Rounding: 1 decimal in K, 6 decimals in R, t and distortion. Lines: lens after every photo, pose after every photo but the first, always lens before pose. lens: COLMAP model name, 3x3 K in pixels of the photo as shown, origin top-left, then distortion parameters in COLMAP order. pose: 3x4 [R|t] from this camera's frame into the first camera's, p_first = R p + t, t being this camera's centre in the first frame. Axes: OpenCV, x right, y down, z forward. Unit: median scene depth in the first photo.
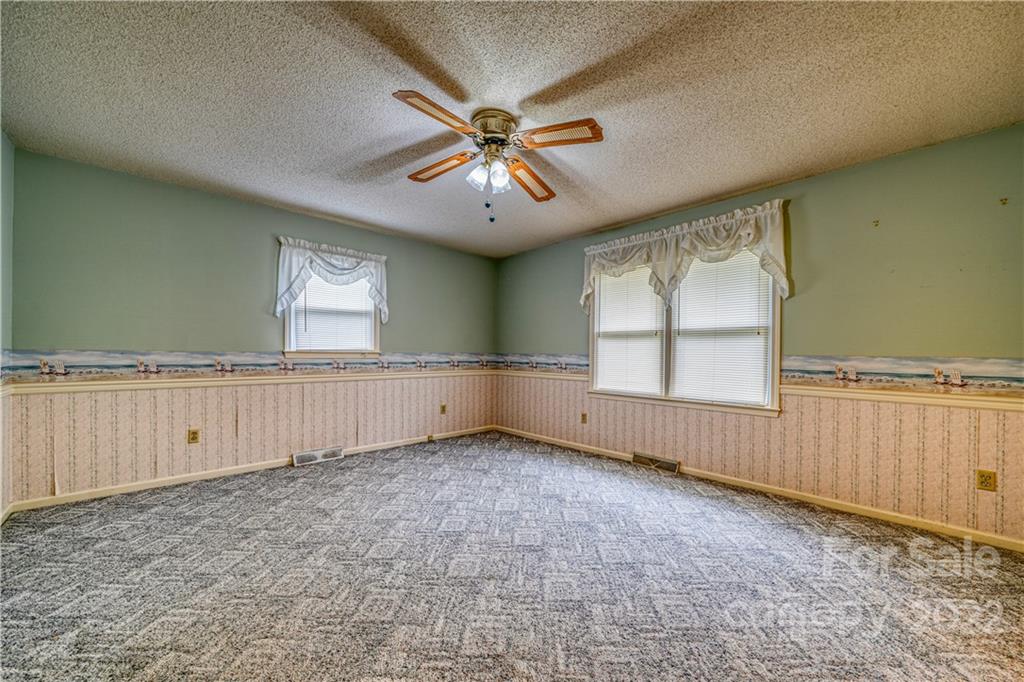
lens RADIAL K [[372.7, 0, 516.4], [0, 372.7, 355.1], [0, 0, 1]] dist [-0.000722, -0.000188]
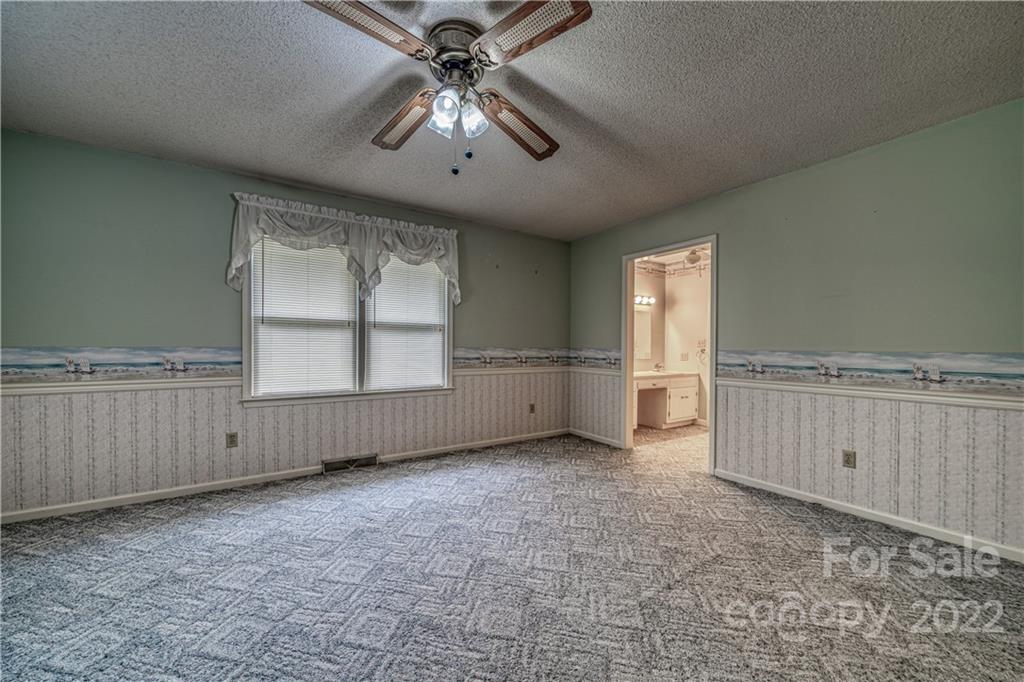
lens RADIAL K [[372.7, 0, 516.4], [0, 372.7, 355.1], [0, 0, 1]] dist [-0.000722, -0.000188]
pose [[0.195041, -0.026981, 0.980424, -0.520958], [0.001234, 0.999628, 0.027264, -0.007273], [-0.980794, -0.004108, 0.195002, 0.477553]]
